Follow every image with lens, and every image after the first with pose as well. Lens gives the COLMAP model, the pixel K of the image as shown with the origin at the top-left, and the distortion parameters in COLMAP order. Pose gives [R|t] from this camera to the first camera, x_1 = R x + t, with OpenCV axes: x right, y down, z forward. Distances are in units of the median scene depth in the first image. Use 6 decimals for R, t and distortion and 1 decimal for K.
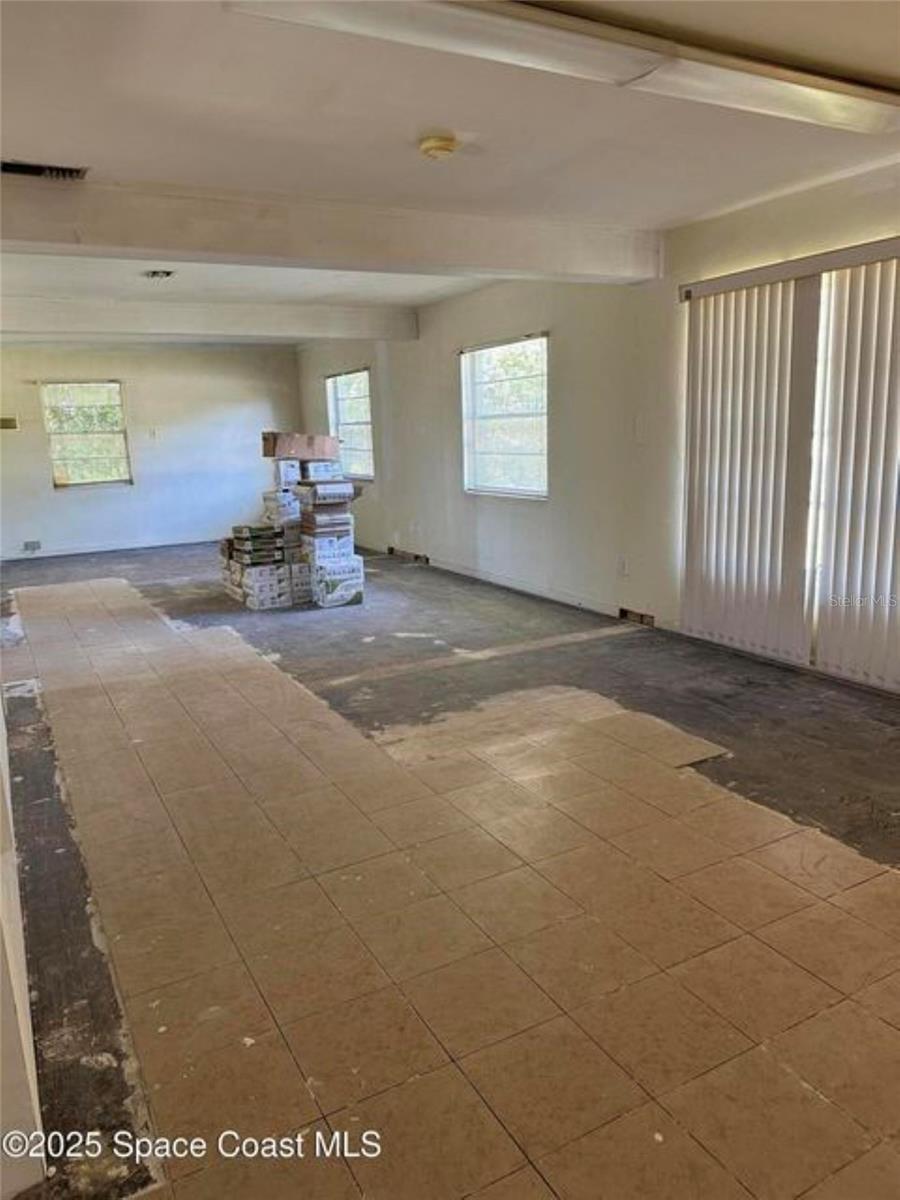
lens RADIAL K [[844.4, 0, 446.0], [0, 844.4, 604.2], [0, 0, 1]] dist [0.072721, -0.063014]
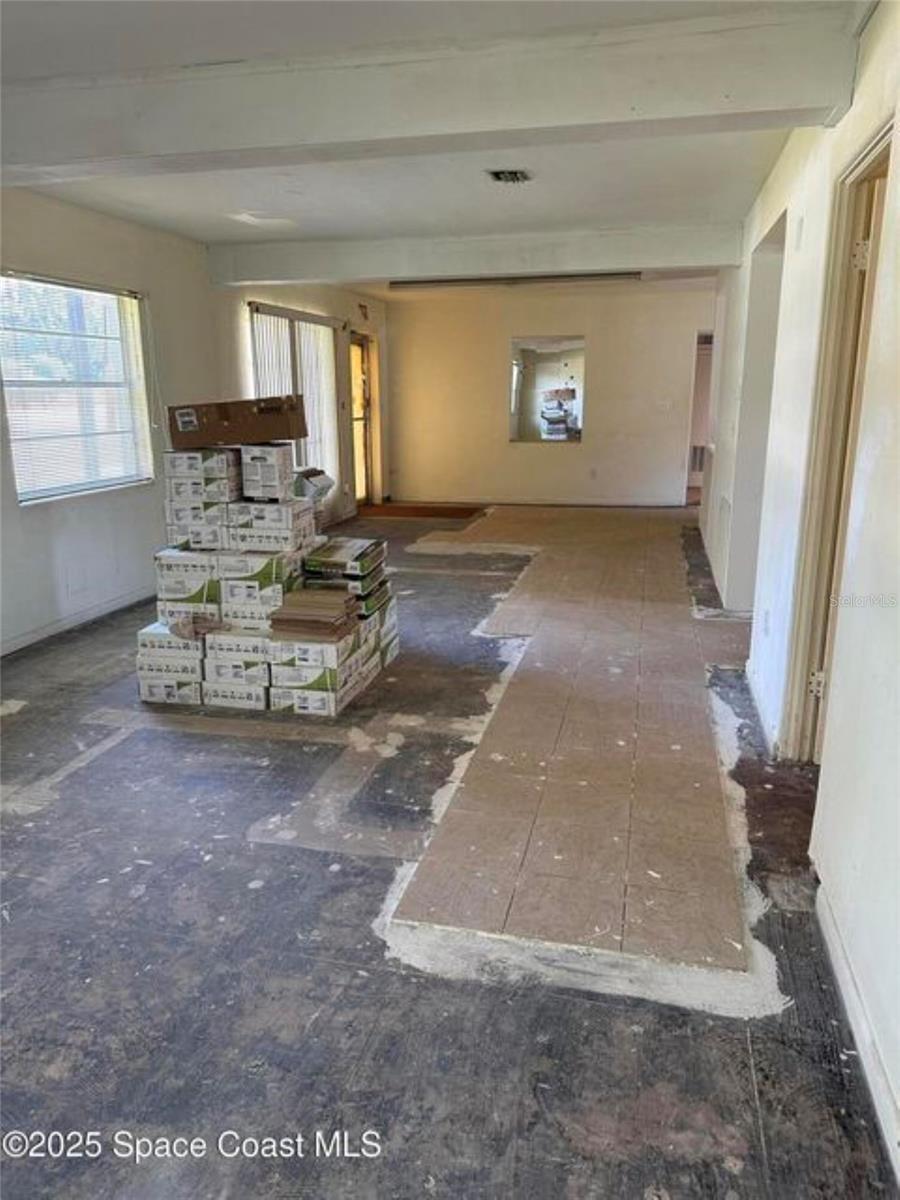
lens RADIAL K [[844.4, 0, 446.0], [0, 844.4, 604.2], [0, 0, 1]] dist [0.072721, -0.063014]
pose [[-0.743403, -0.116751, 0.658575, -0.906305], [0.172002, 0.918161, 0.356926, -0.345035], [-0.646349, 0.378616, -0.662482, 1.820904]]
